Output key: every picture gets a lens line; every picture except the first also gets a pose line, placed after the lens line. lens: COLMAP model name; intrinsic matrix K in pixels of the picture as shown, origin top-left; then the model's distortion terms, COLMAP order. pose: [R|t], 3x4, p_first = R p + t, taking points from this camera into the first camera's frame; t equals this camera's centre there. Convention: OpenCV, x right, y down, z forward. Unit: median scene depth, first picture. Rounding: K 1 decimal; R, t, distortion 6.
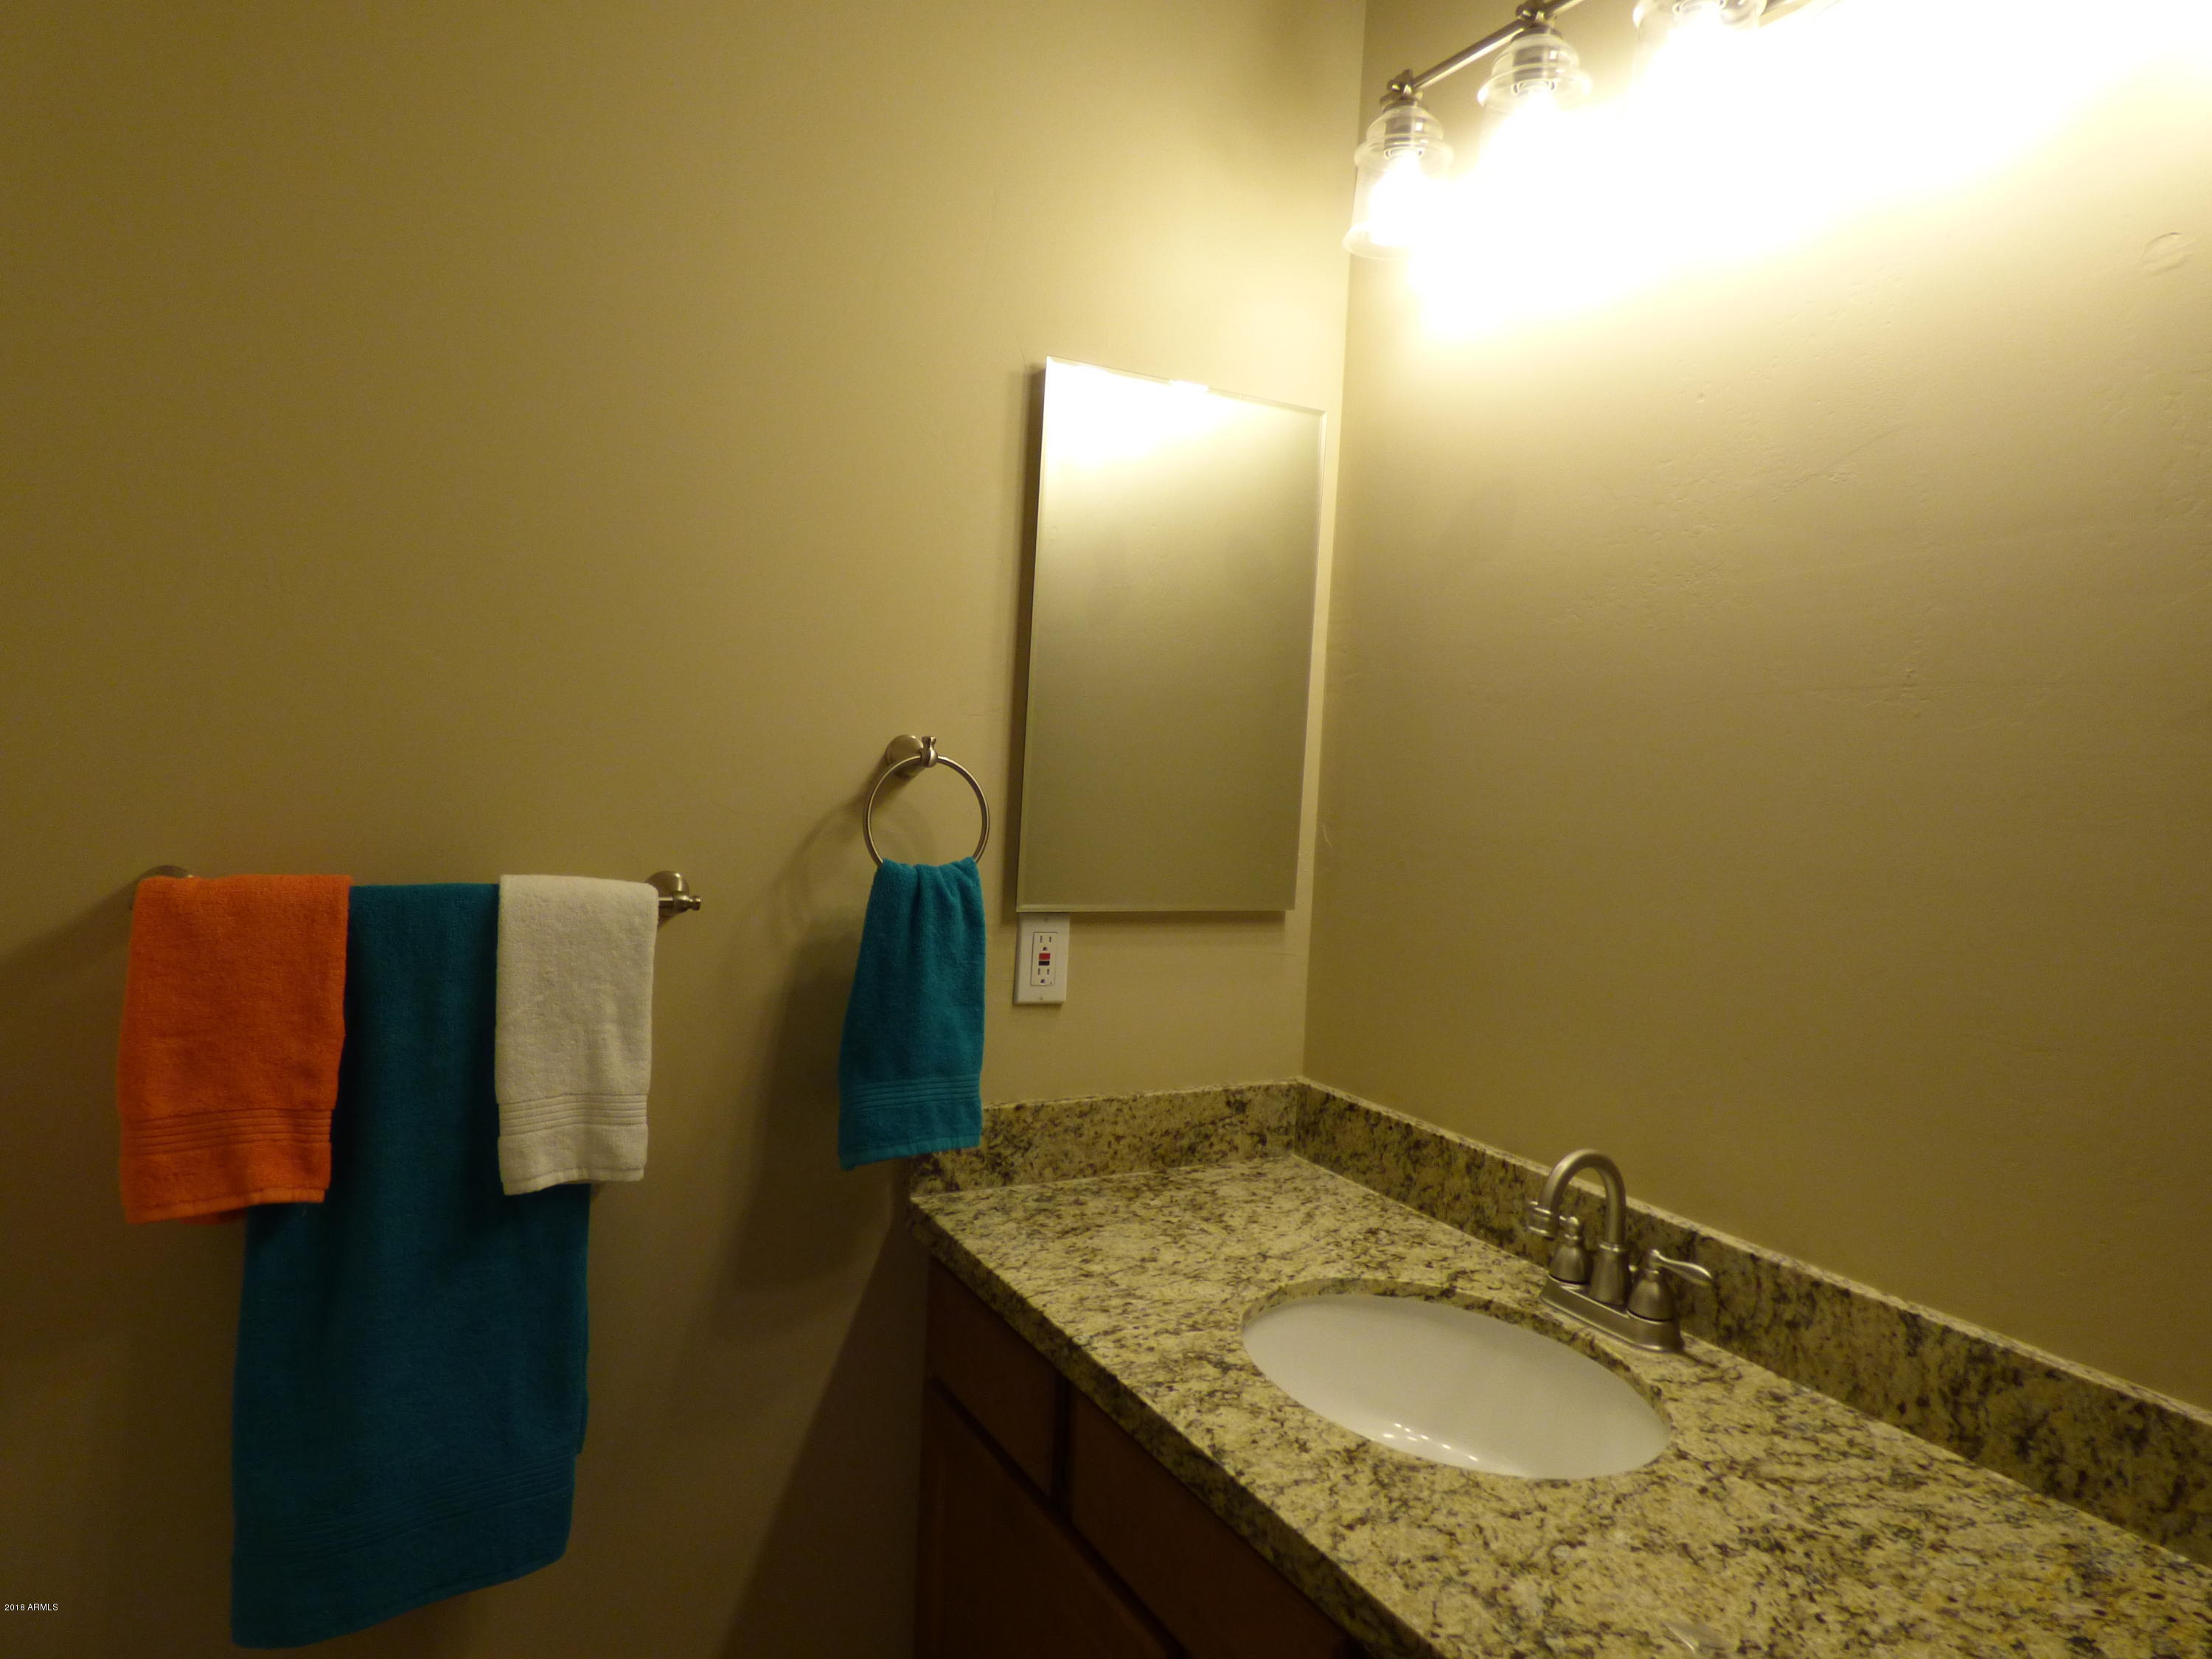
lens RADIAL K [[1374.9, 0, 1105.4], [0, 1374.9, 821.2], [0, 0, 1]] dist [-0.030201, 0.001469]
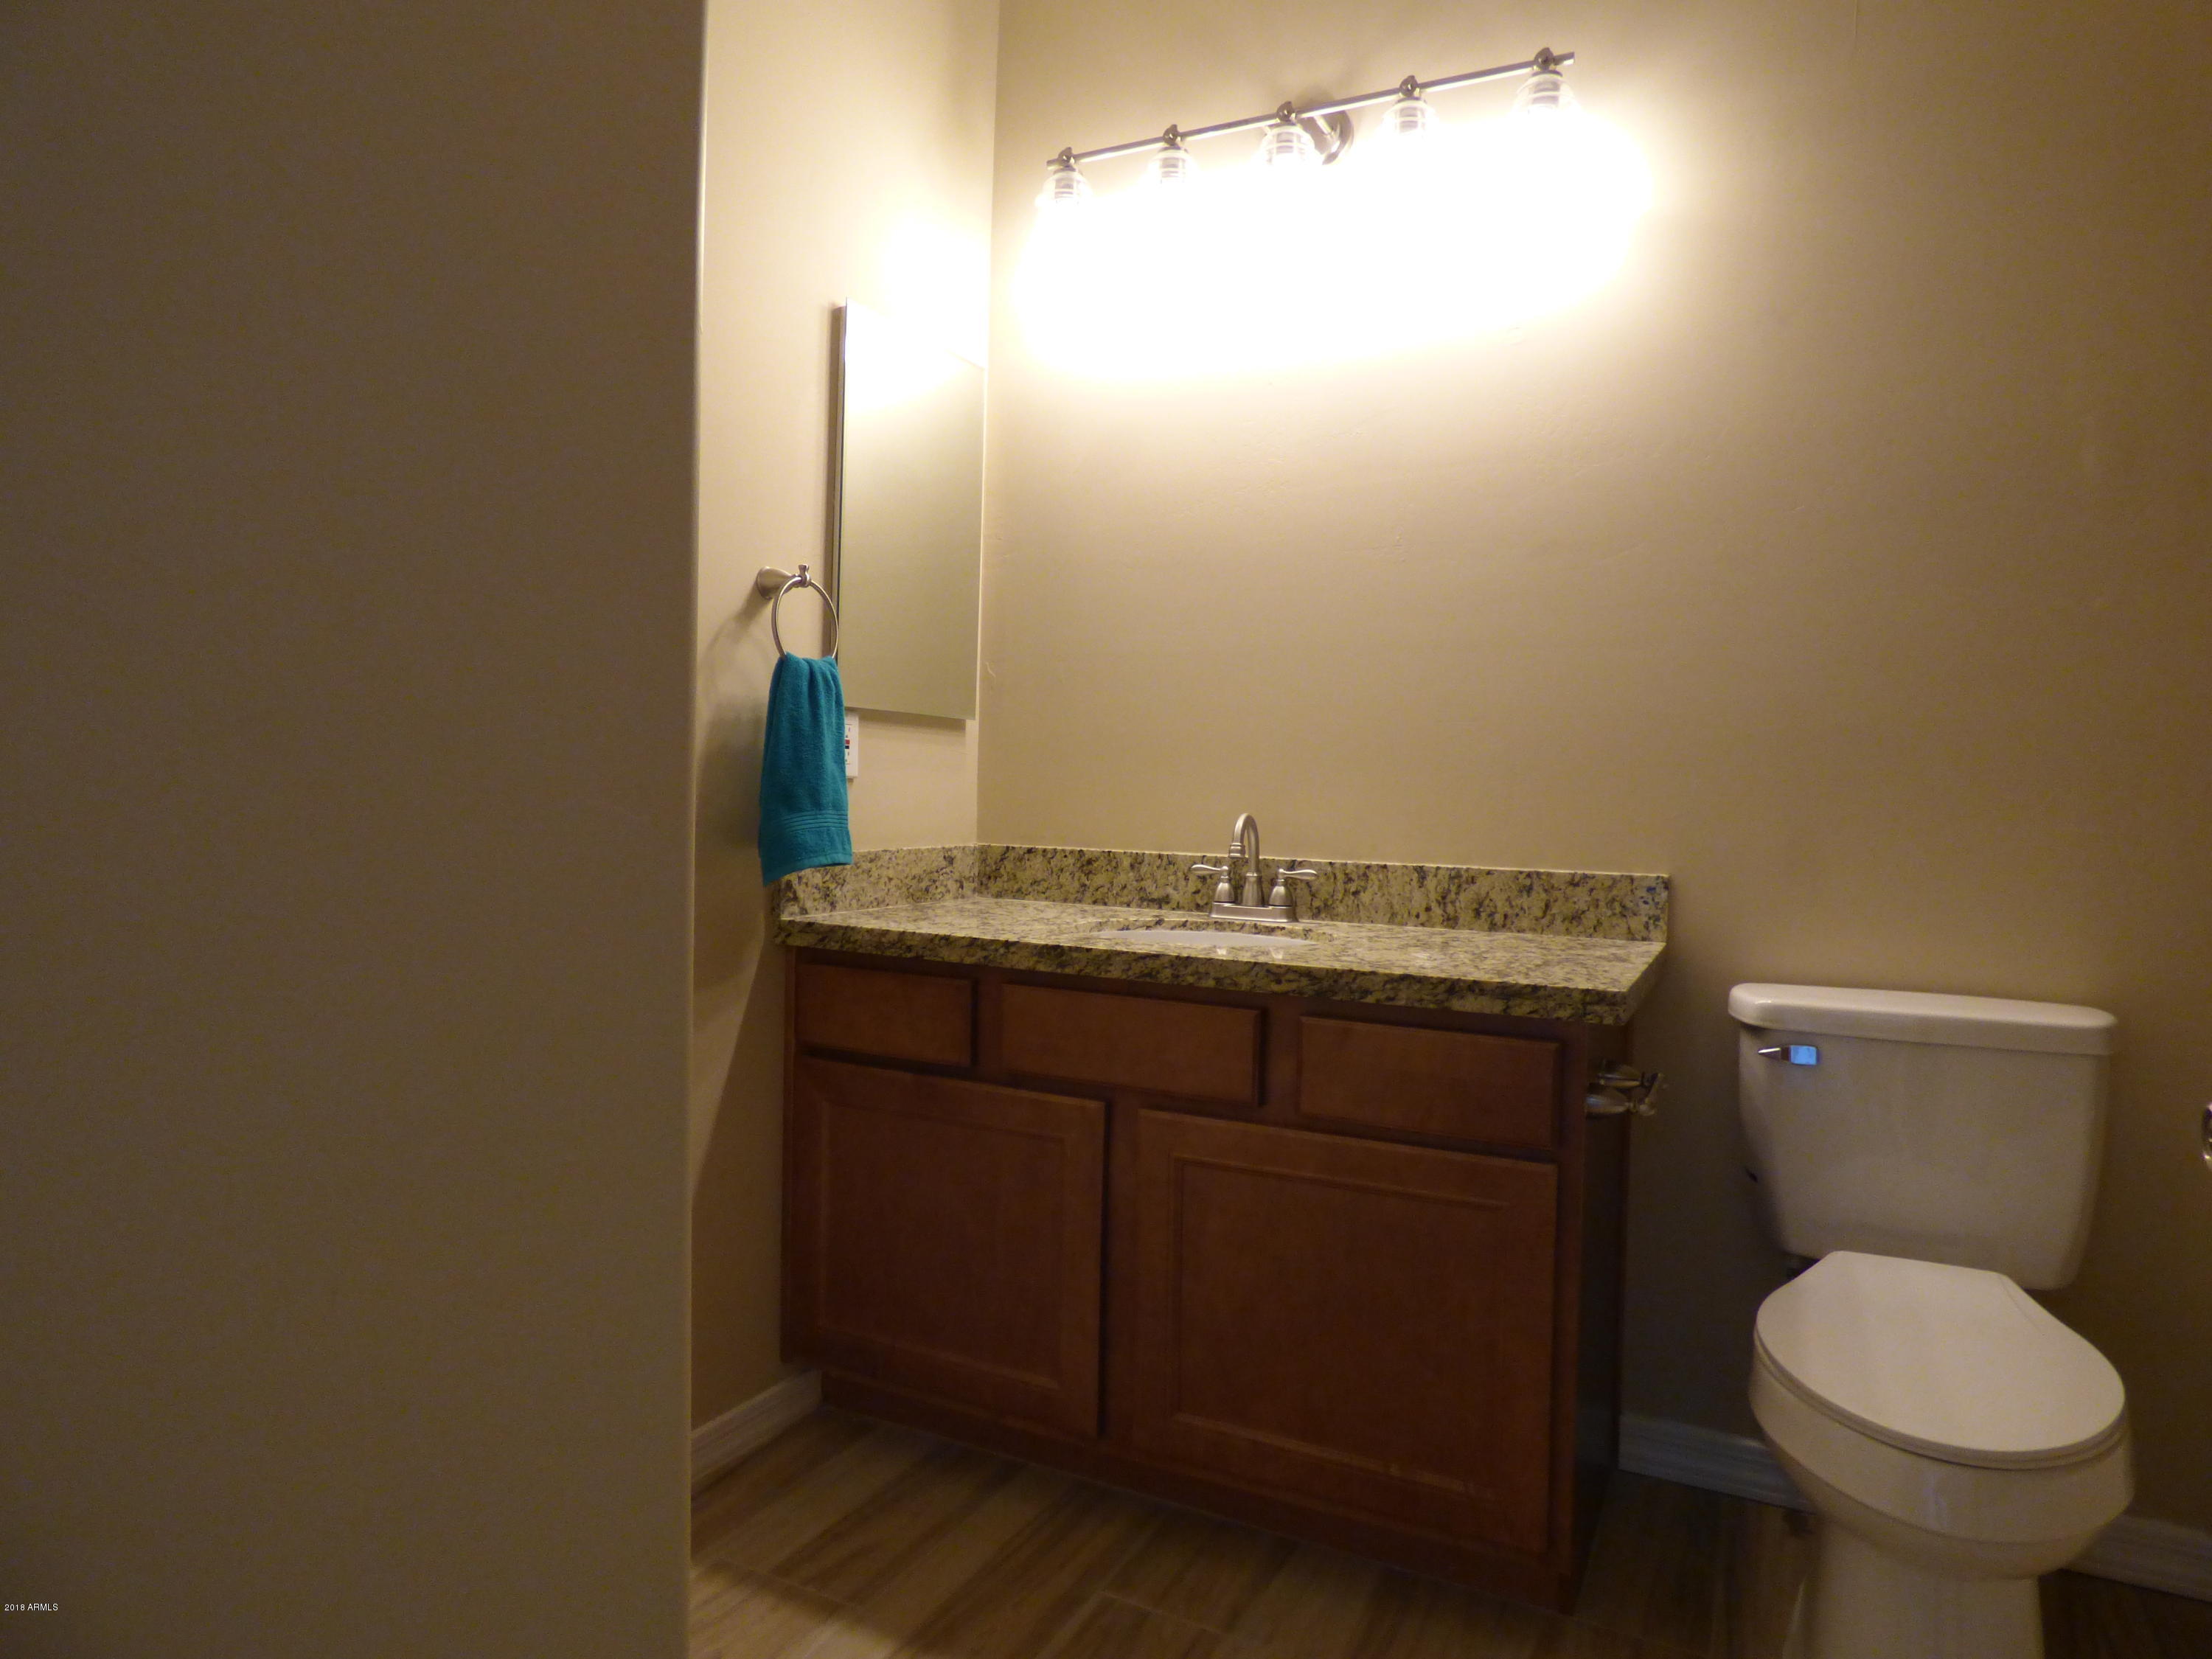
lens RADIAL K [[1368.6, 0, 1090.0], [0, 1368.6, 823.2], [0, 0, 1]] dist [0.002180, -0.001737]
pose [[0.831121, -0.041242, 0.554560, -0.640032], [0.042862, 0.999030, 0.010060, 0.187332], [-0.554438, 0.015408, 0.832083, -0.272951]]
